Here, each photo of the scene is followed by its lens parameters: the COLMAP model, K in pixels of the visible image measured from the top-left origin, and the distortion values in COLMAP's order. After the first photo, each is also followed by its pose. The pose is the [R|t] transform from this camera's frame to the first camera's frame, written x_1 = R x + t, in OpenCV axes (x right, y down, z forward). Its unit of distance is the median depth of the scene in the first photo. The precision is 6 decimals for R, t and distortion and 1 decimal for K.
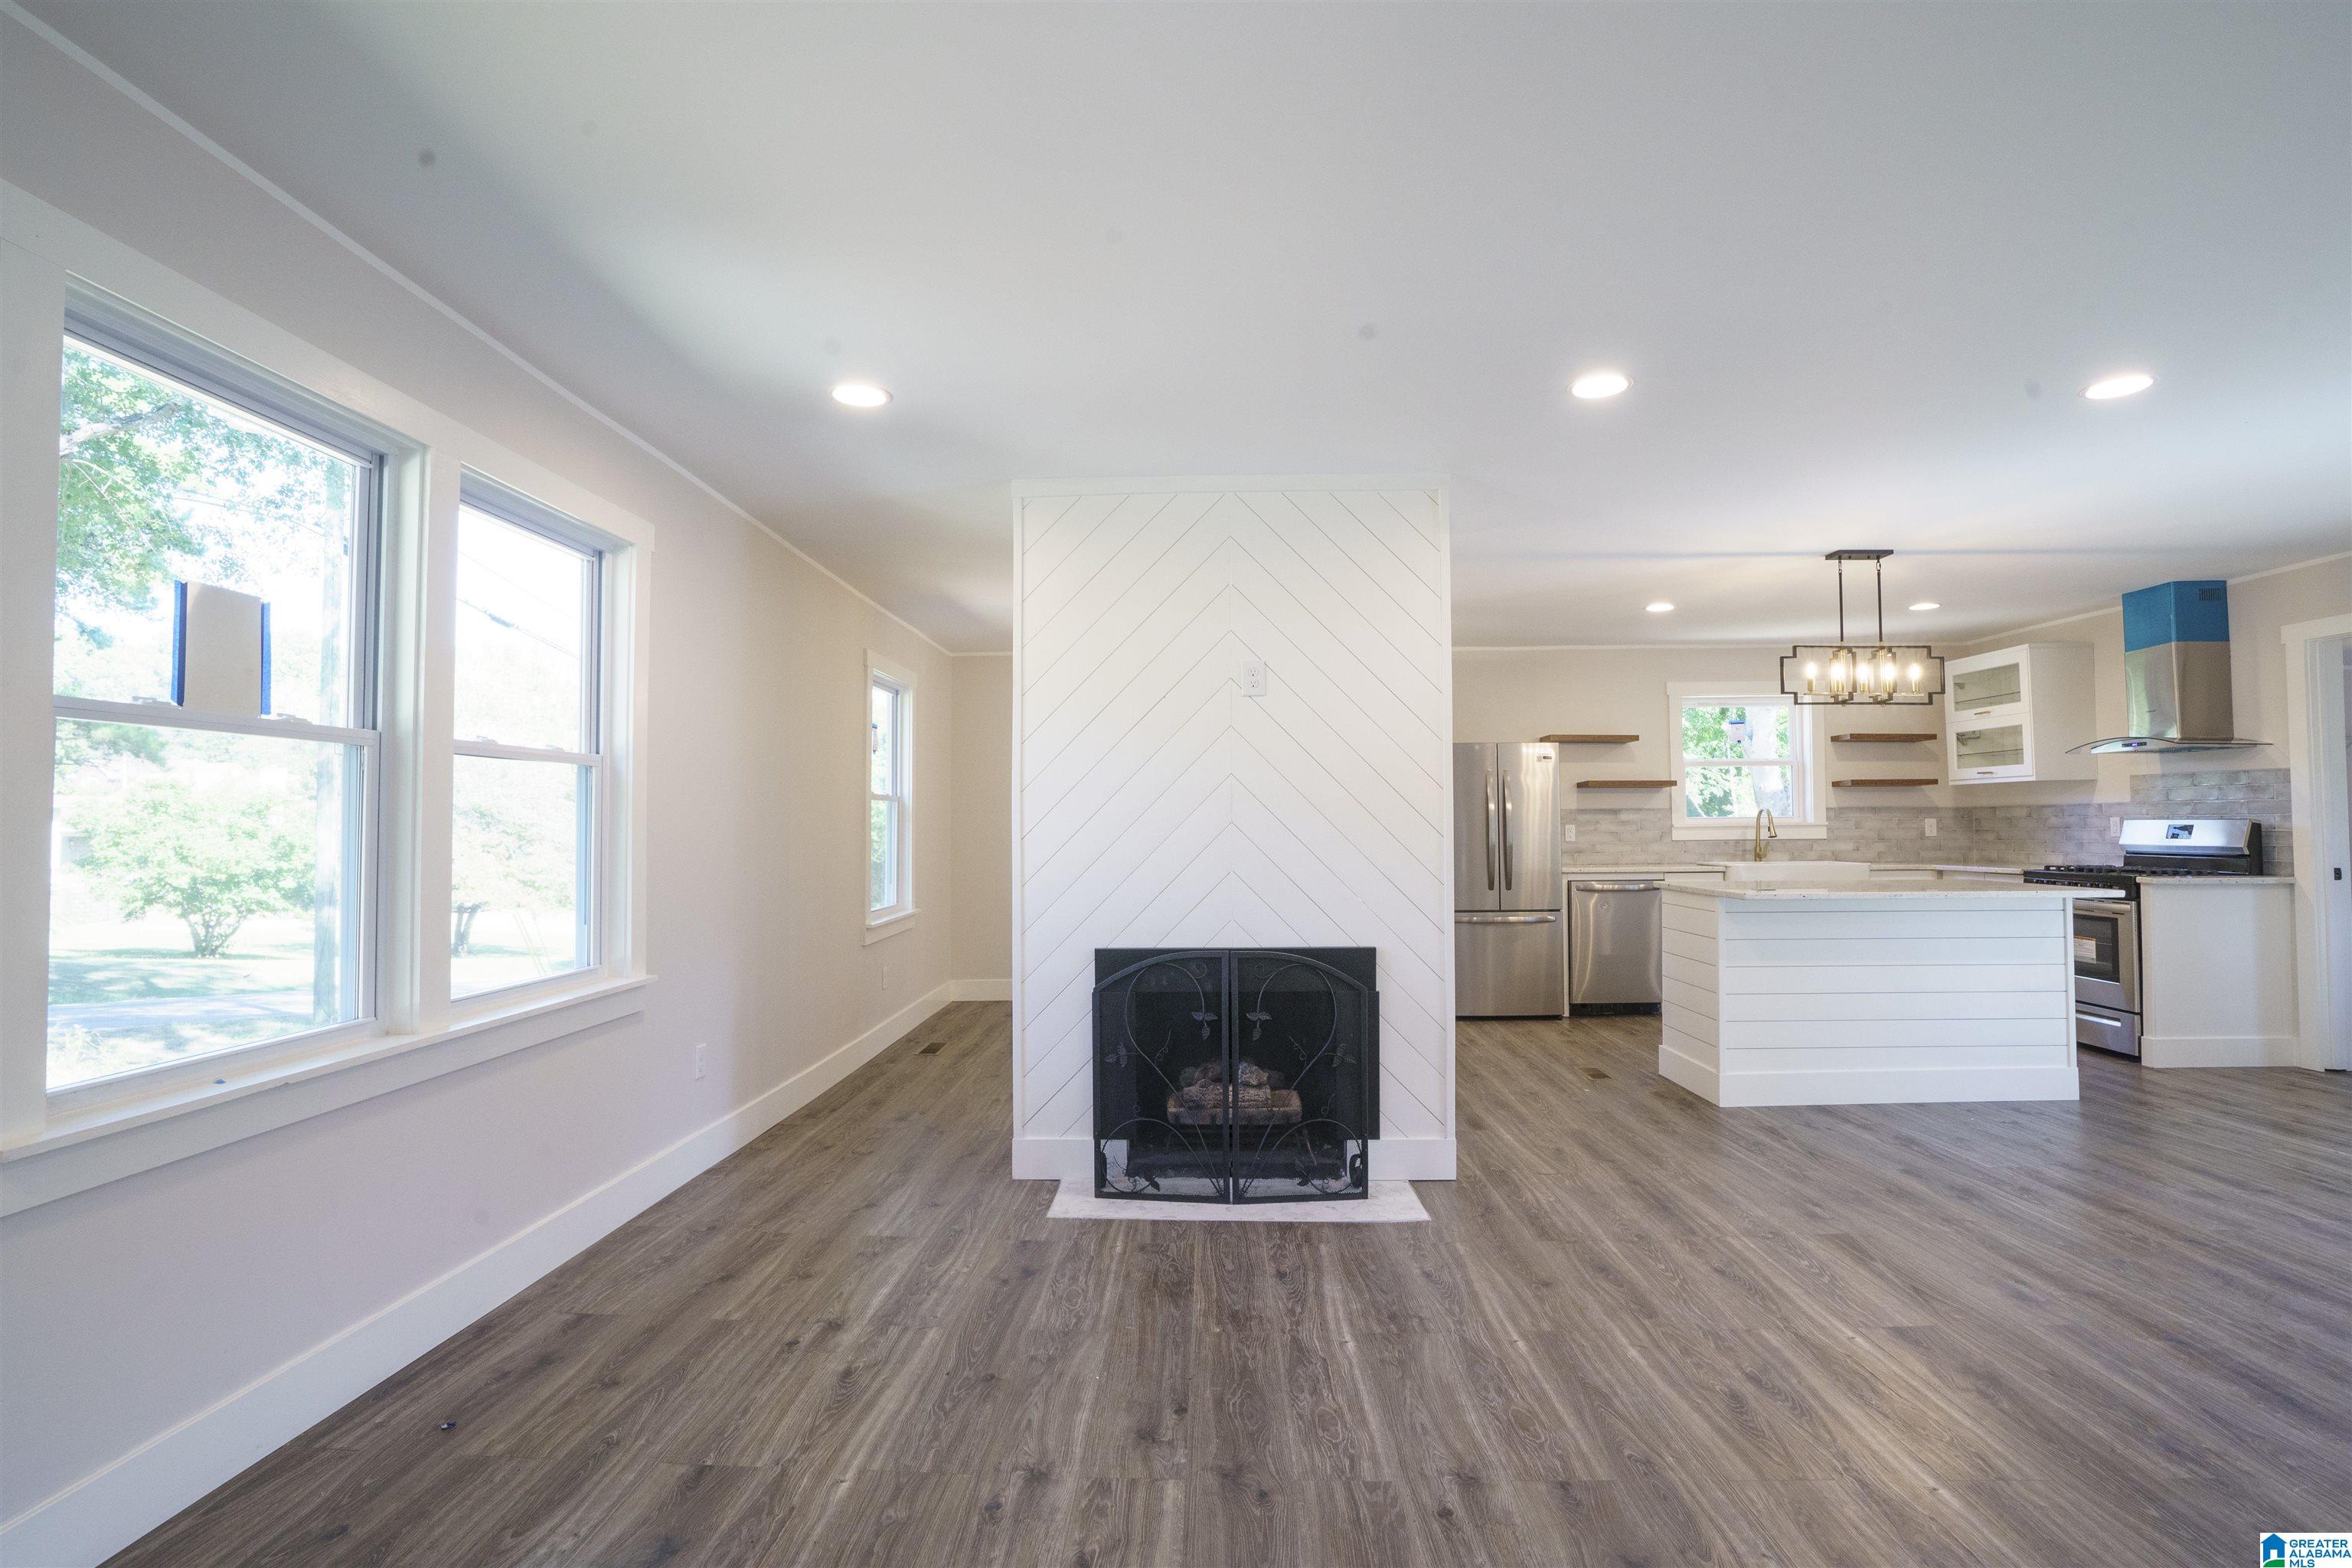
lens RADIAL K [[1078.4, 0, 1176.0], [0, 1078.4, 784.0], [0, 0, 1]] dist [-0.034853, 0.000356]
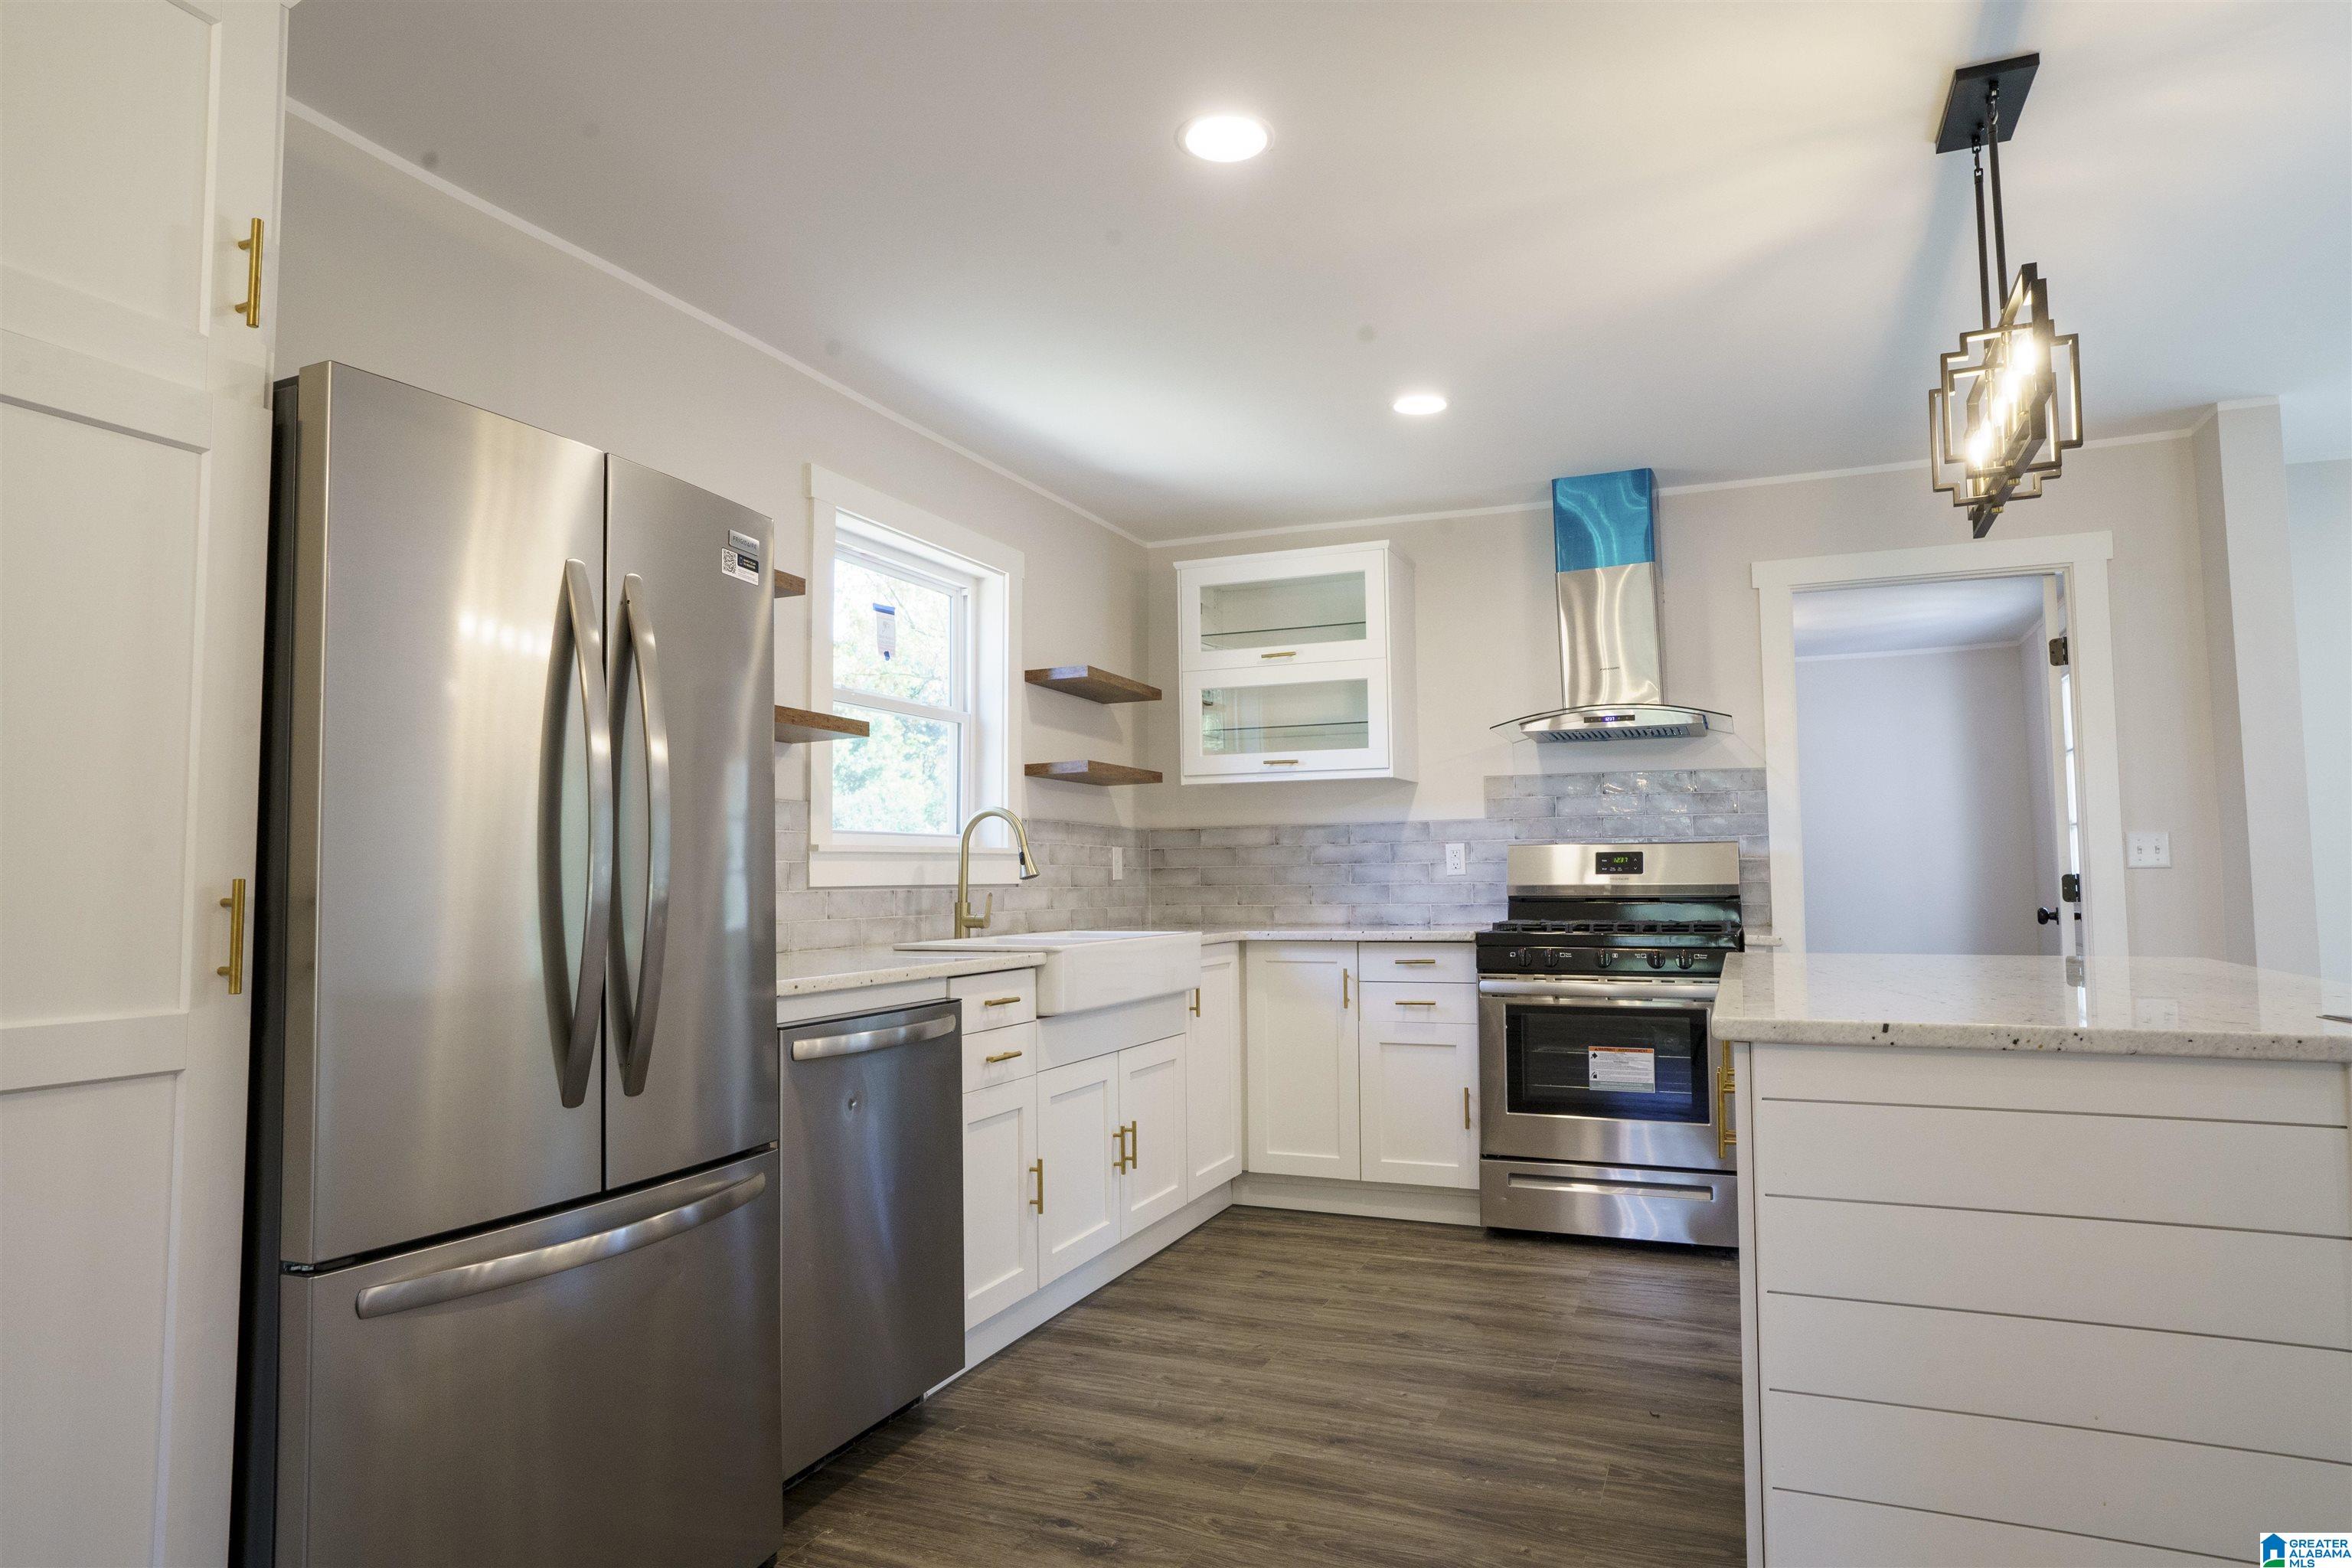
lens RADIAL K [[1382.7, 0, 1176.0], [0, 1382.7, 784.0], [0, 0, 1]] dist [0.022758, 0.000155]
pose [[0.356261, 0.069588, 0.931792, 0.064483], [-0.028030, 0.997570, -0.063784, 0.048143], [-0.933966, -0.003395, 0.357346, 0.775523]]
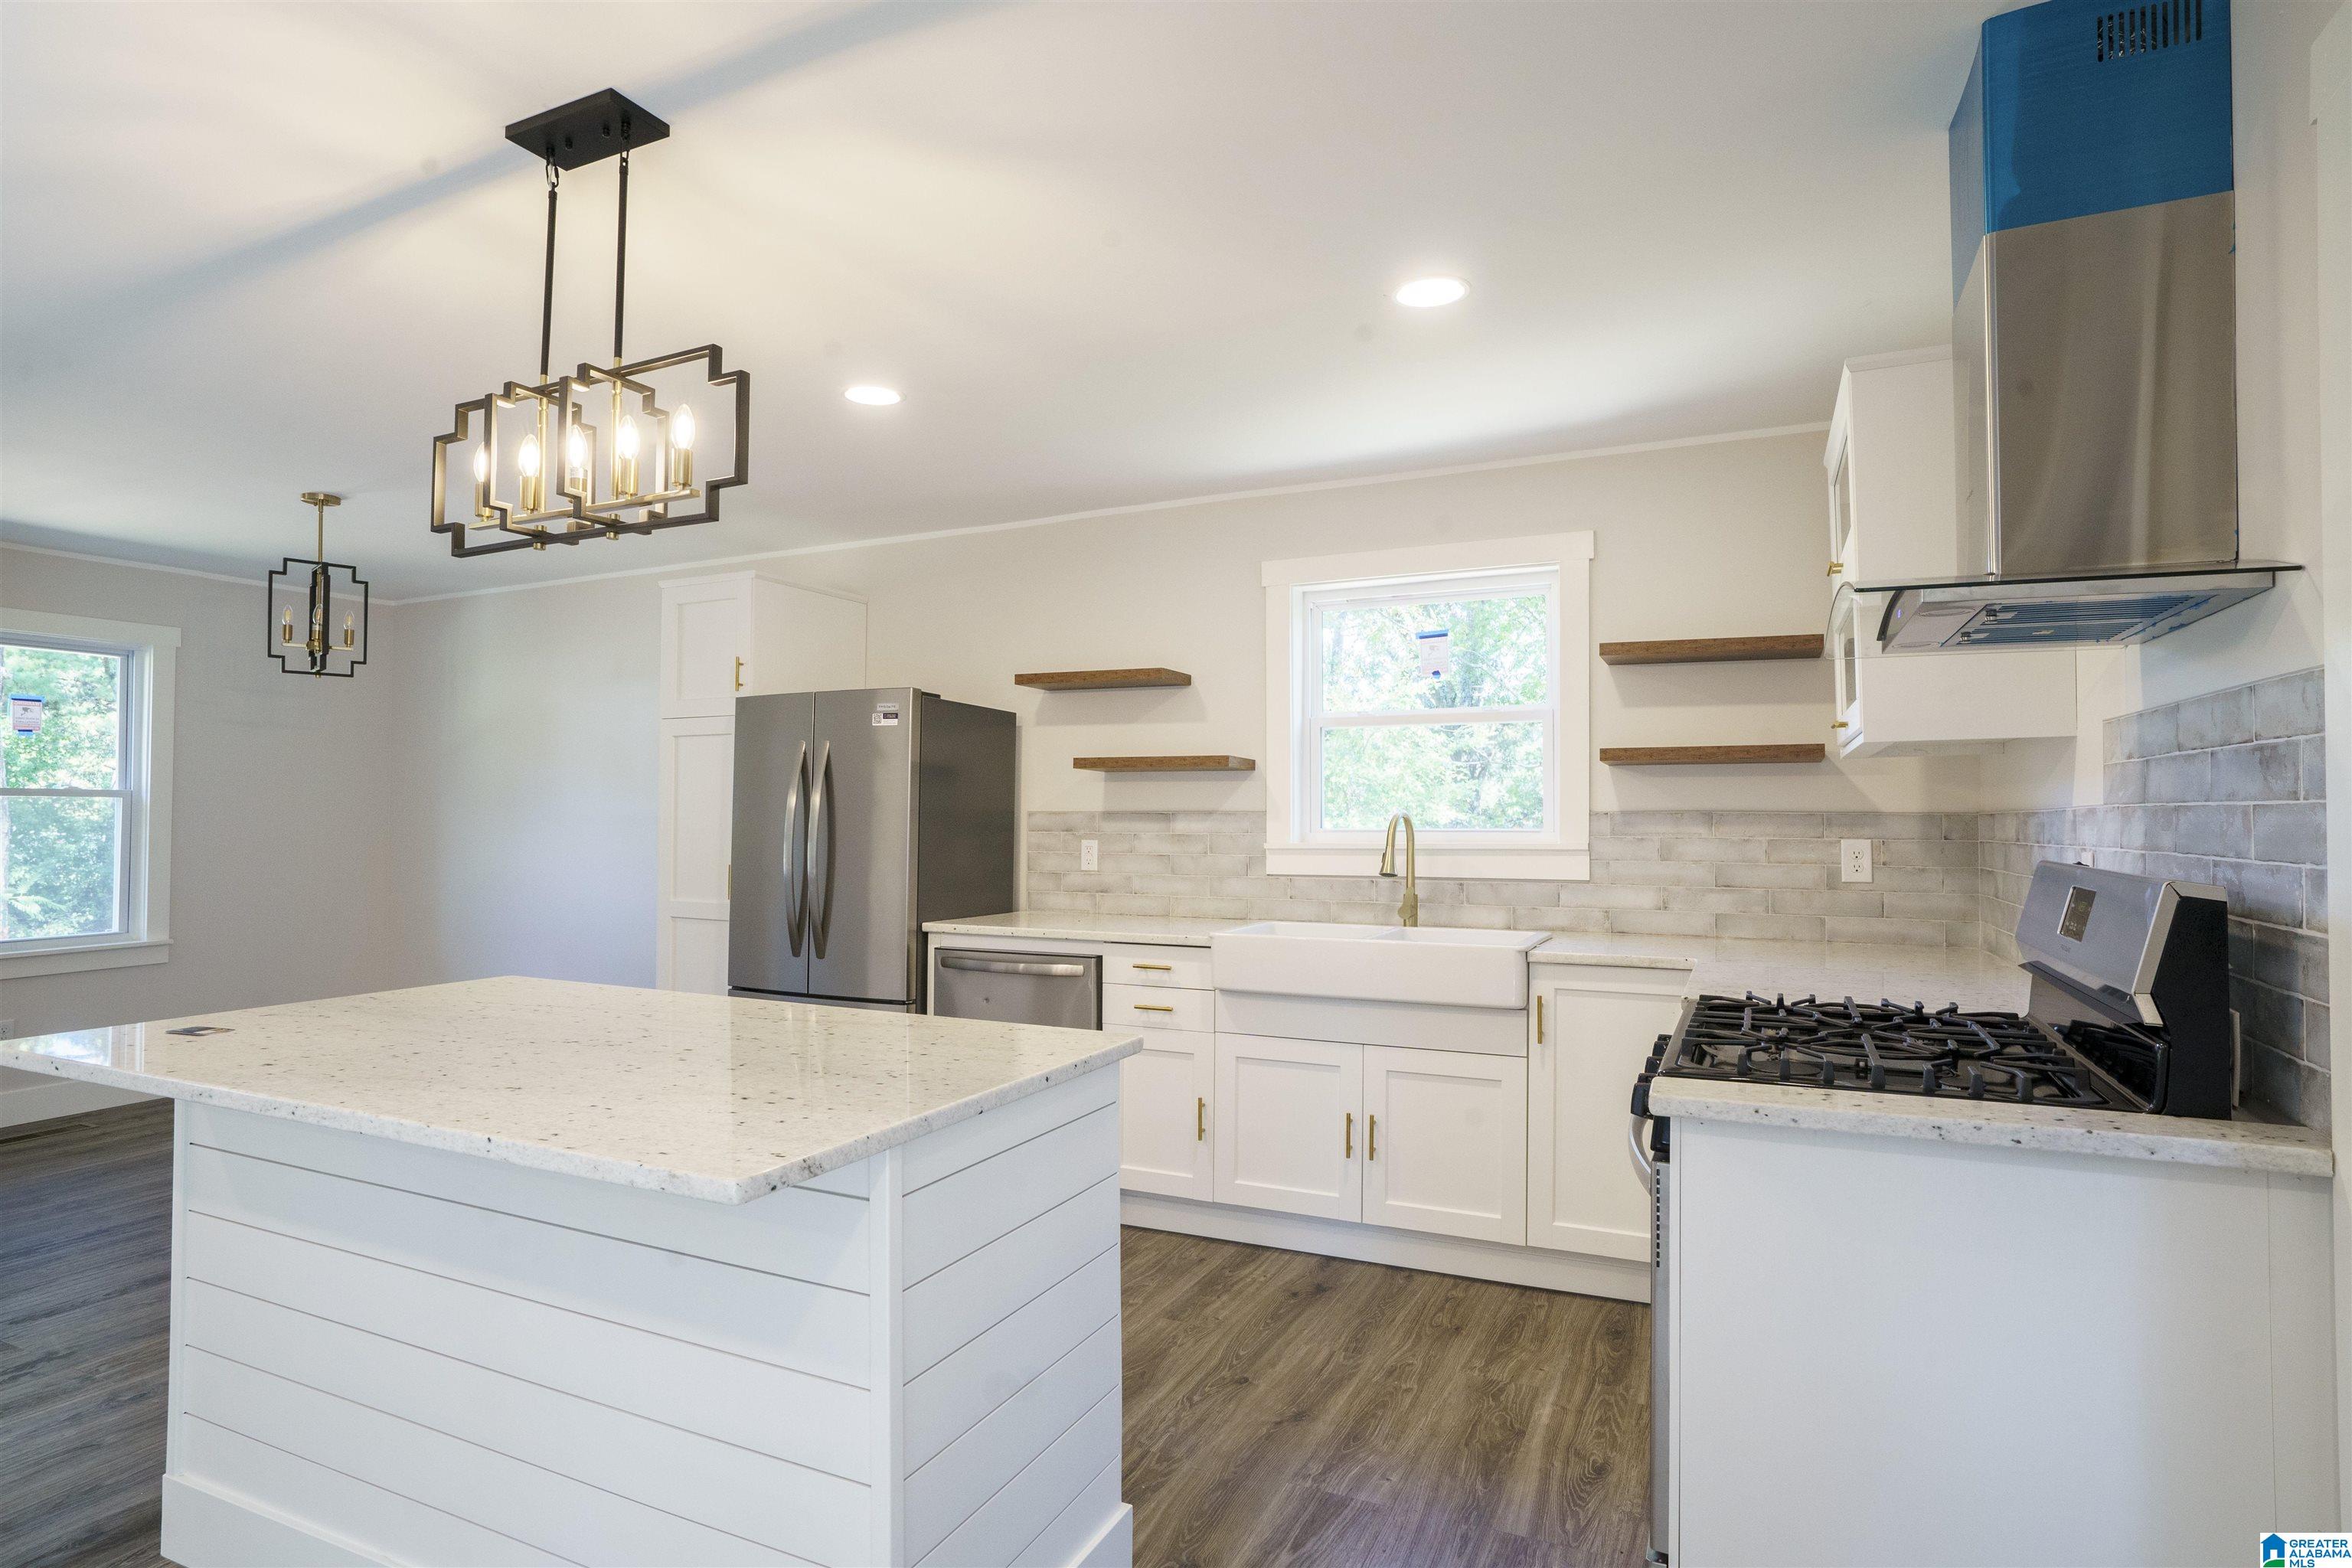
lens RADIAL K [[1227.7, 0, 1176.0], [0, 1227.7, 784.0], [0, 0, 1]] dist [-0.001504, -0.000548]
pose [[0.917175, -0.003465, -0.398470, 0.712290], [0.006515, 0.999959, 0.006301, 0.006630], [0.398432, -0.008376, 0.917160, 0.490239]]
